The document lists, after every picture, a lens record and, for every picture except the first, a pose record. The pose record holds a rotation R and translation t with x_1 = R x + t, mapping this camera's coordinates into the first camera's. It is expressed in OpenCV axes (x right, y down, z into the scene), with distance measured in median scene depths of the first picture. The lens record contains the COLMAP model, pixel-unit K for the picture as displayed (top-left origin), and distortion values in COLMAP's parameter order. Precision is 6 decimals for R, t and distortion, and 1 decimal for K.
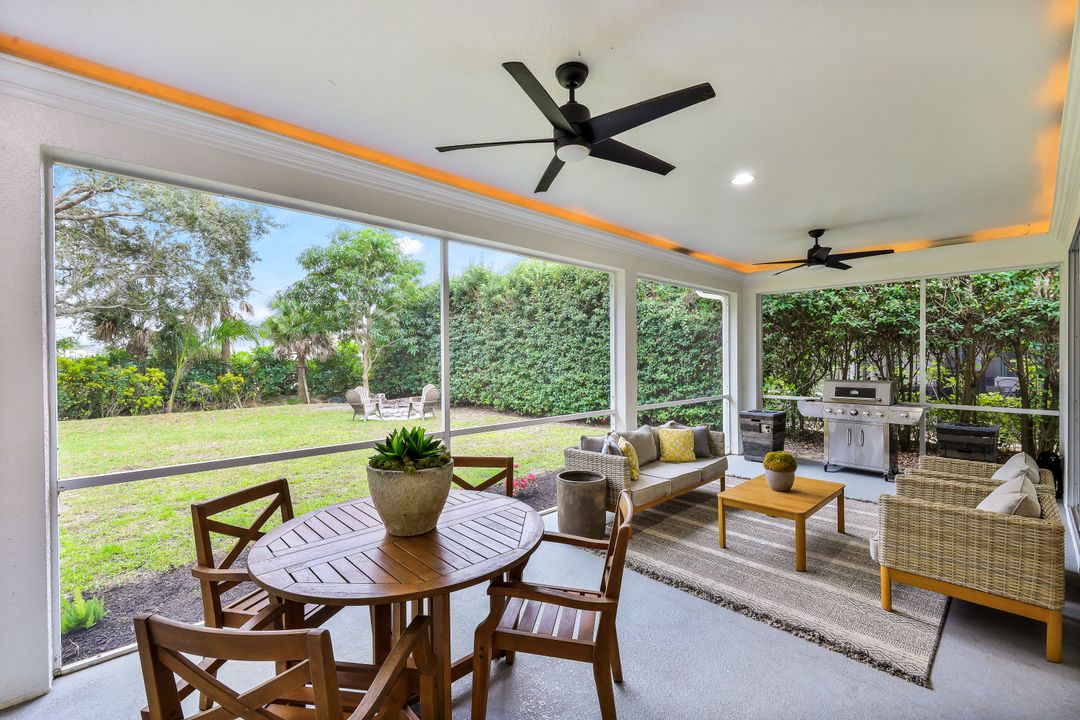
lens RADIAL K [[461.9, 0, 543.7], [0, 461.9, 358.5], [0, 0, 1]] dist [0.000863, 0.001261]
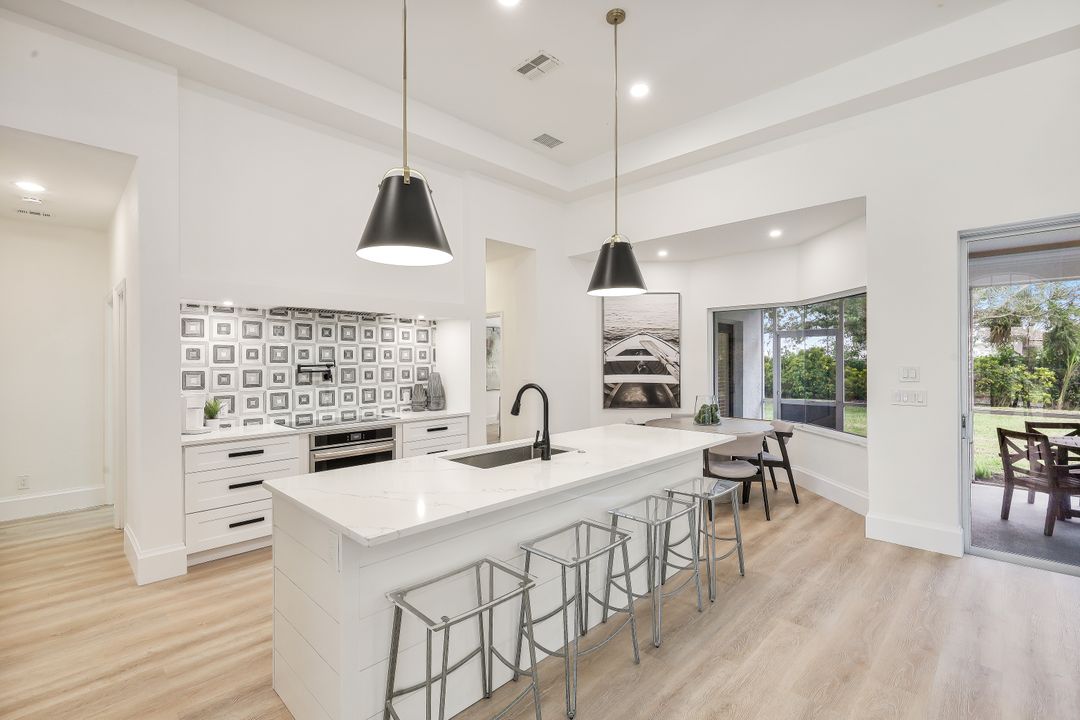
lens RADIAL K [[461.9, 0, 532.4], [0, 461.9, 357.0], [0, 0, 1]] dist [0.000863, 0.001261]
pose [[0.033666, 0.002048, -0.999431, 0.282870], [-0.000974, 0.999997, 0.002016, -0.006762], [0.999433, 0.000905, 0.033668, -0.324942]]
